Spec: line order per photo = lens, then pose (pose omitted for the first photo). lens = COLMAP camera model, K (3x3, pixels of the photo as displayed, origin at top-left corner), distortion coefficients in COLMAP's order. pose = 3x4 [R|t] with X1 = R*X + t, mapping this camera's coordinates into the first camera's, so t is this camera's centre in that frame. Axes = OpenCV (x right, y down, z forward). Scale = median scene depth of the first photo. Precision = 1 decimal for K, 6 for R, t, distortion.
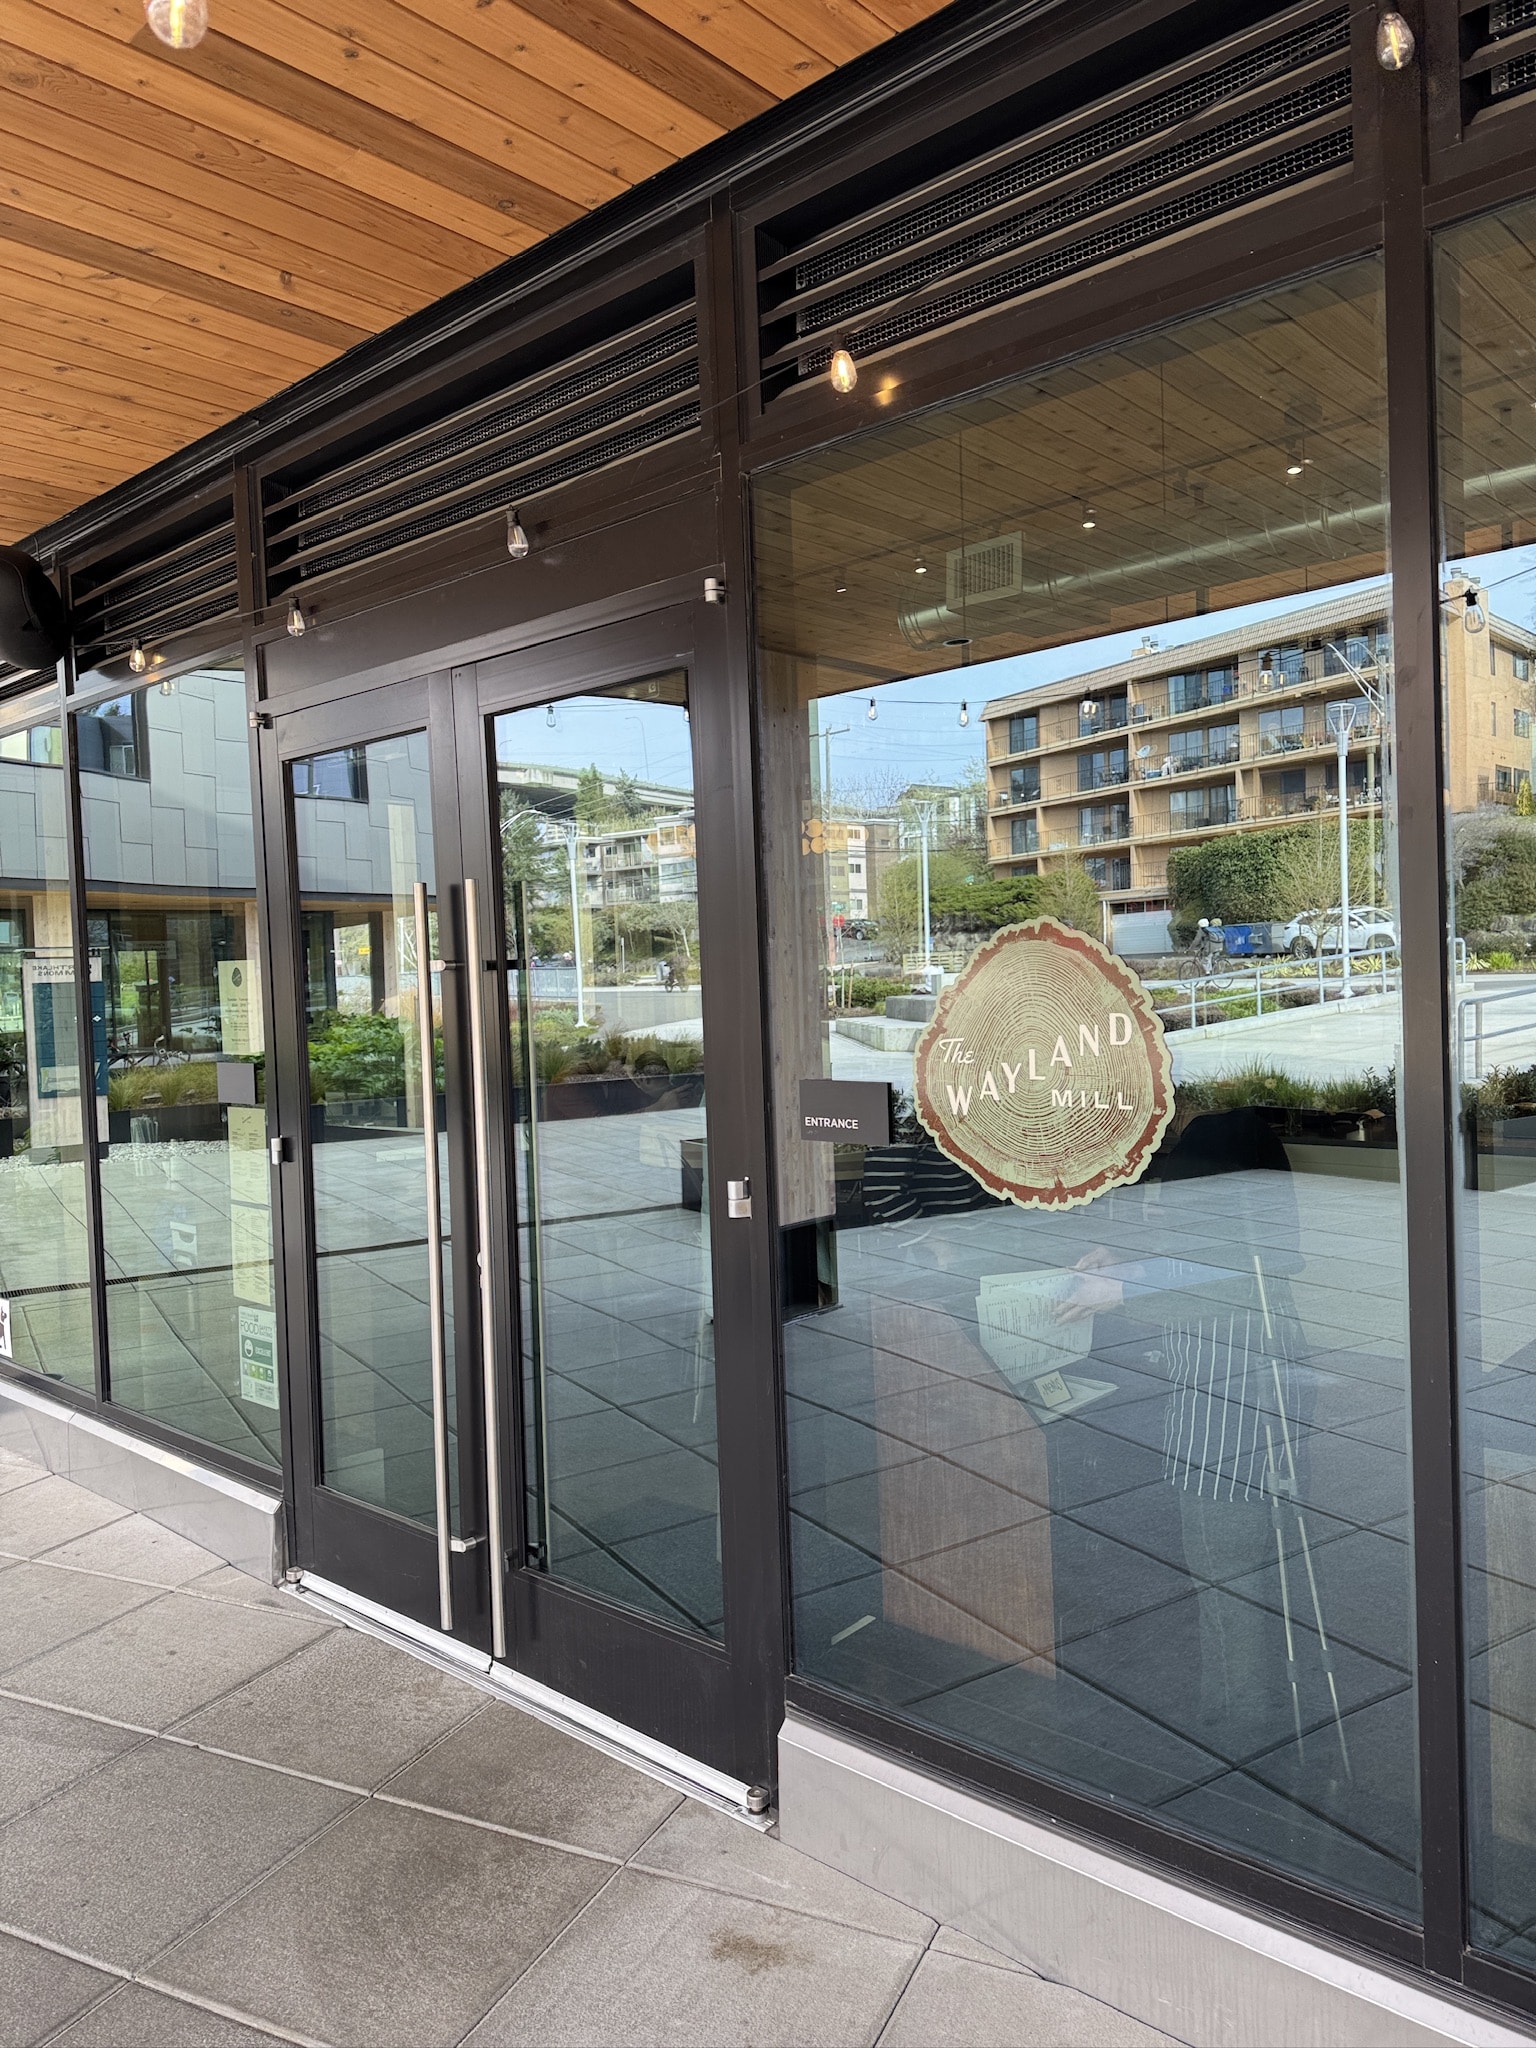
lens RADIAL K [[1437.1, 0, 768.0], [0, 1437.1, 1024.0], [0, 0, 1]] dist [0.057787, -0.077894]
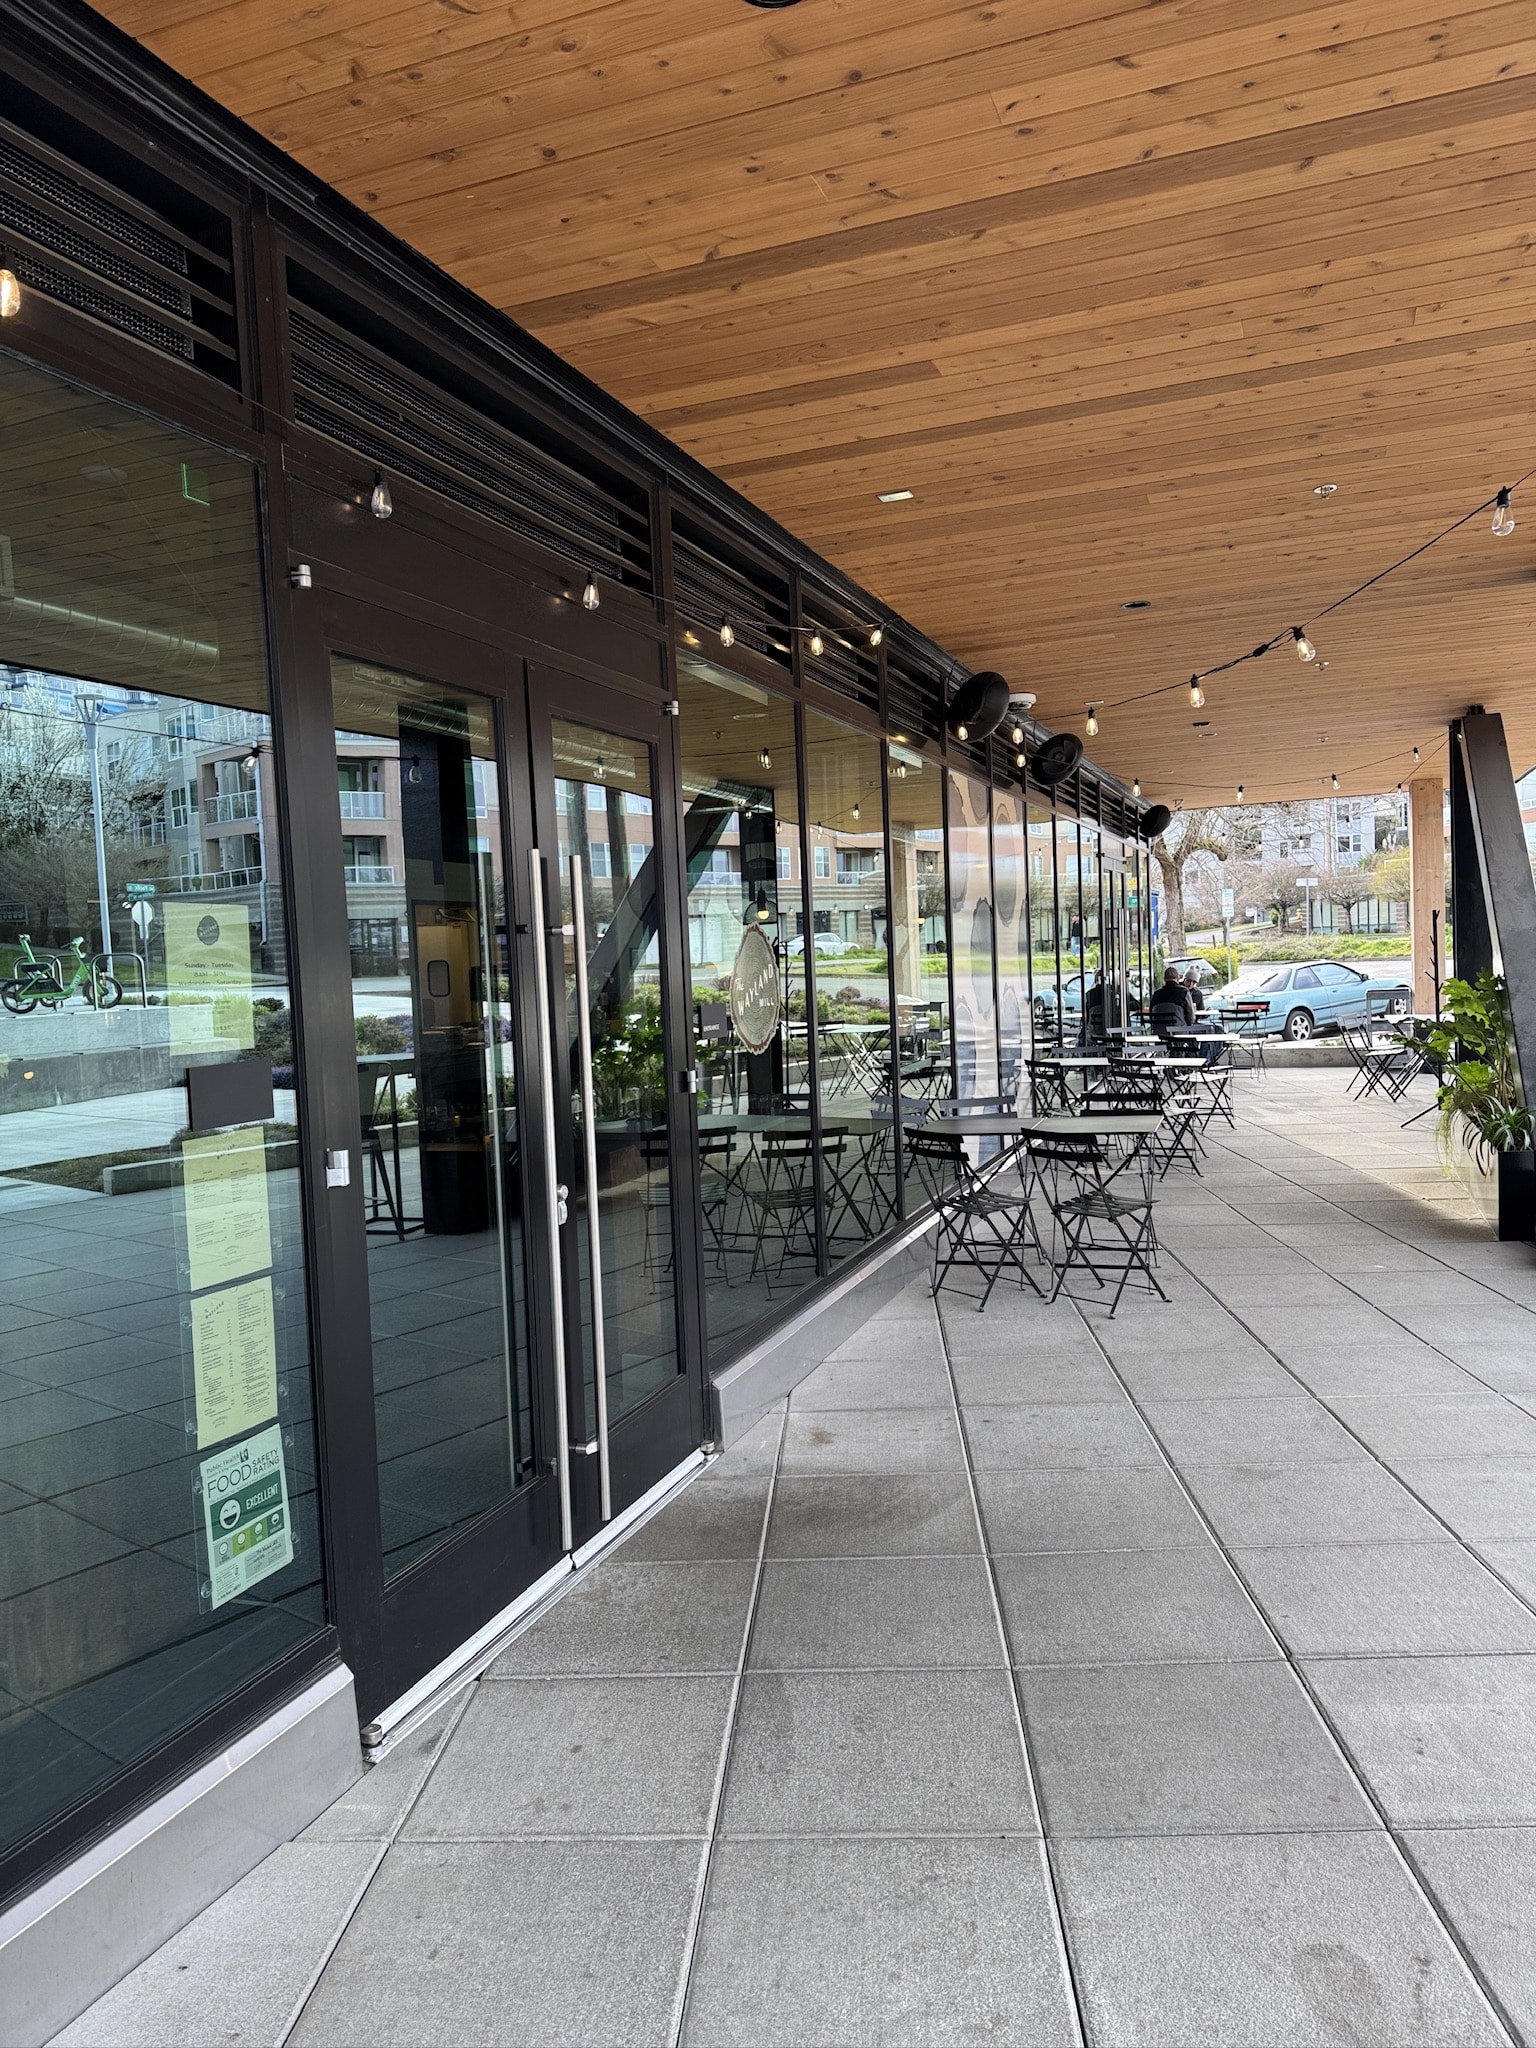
lens RADIAL K [[1437.1, 0, 768.0], [0, 1437.1, 1024.0], [0, 0, 1]] dist [0.057787, -0.077894]
pose [[-0.364535, 0.004420, 0.931179, -1.321528], [0.089015, 0.995575, 0.030122, 0.015686], [-0.926925, 0.093870, -0.363315, 1.267577]]
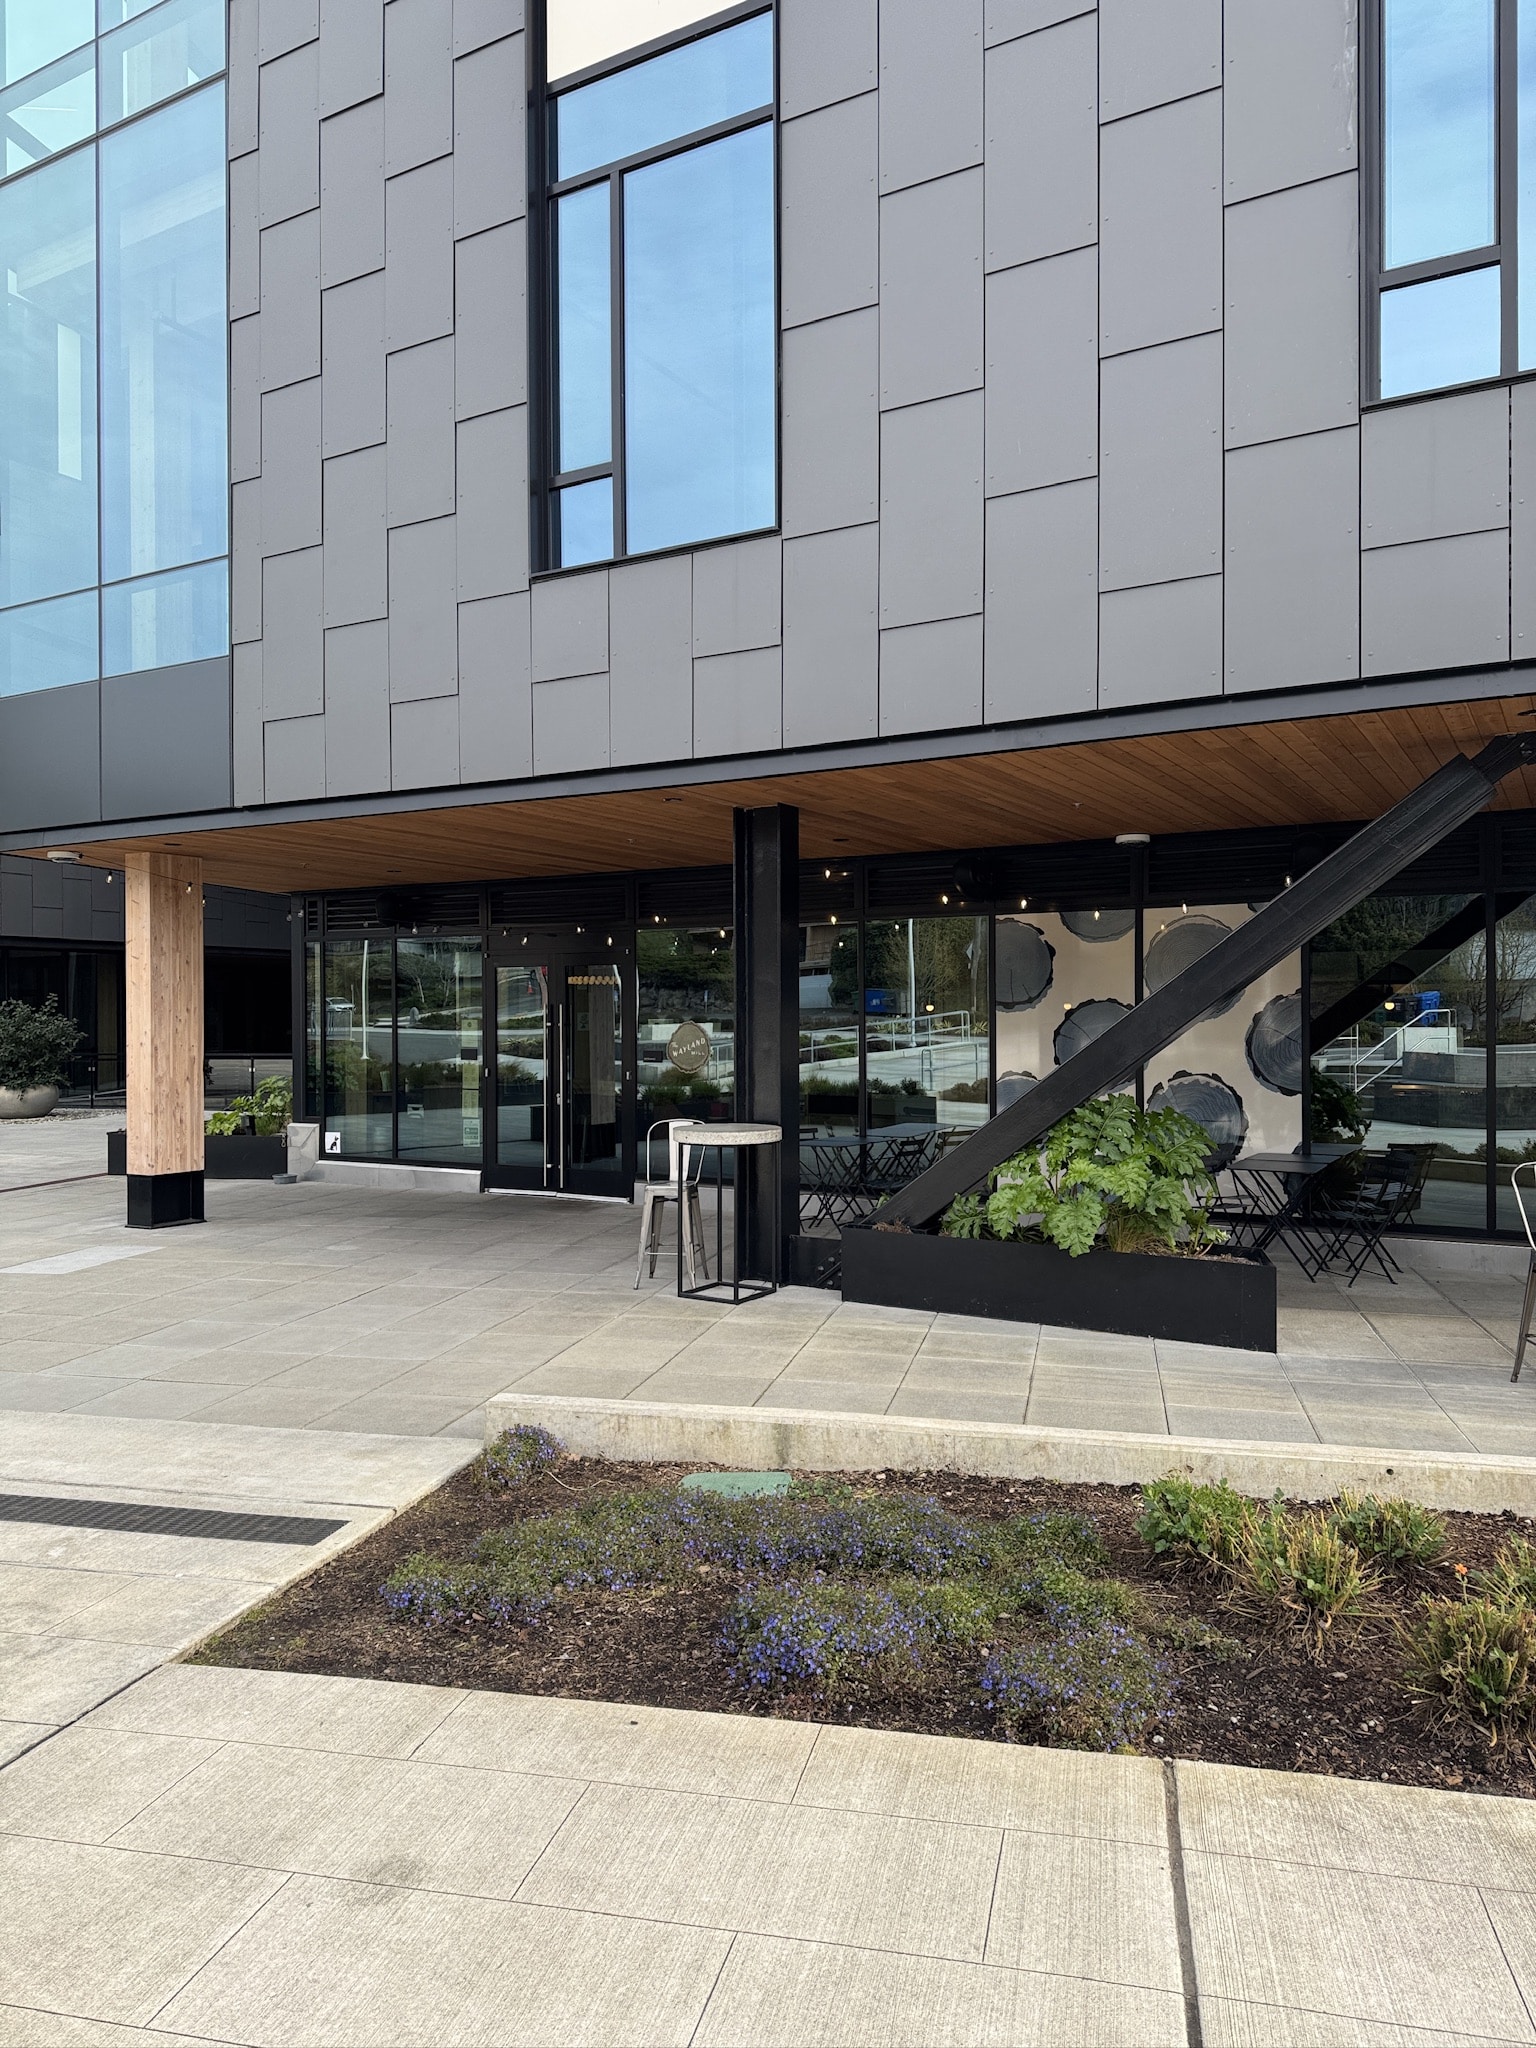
lens RADIAL K [[1437.1, 0, 768.0], [0, 1437.1, 1024.0], [0, 0, 1]] dist [0.057787, -0.077894]
pose [[0.978354, 0.024834, 0.205443, -0.458992], [-0.018009, 0.999224, -0.035026, 0.088898], [-0.206154, 0.030568, 0.978042, -3.132948]]
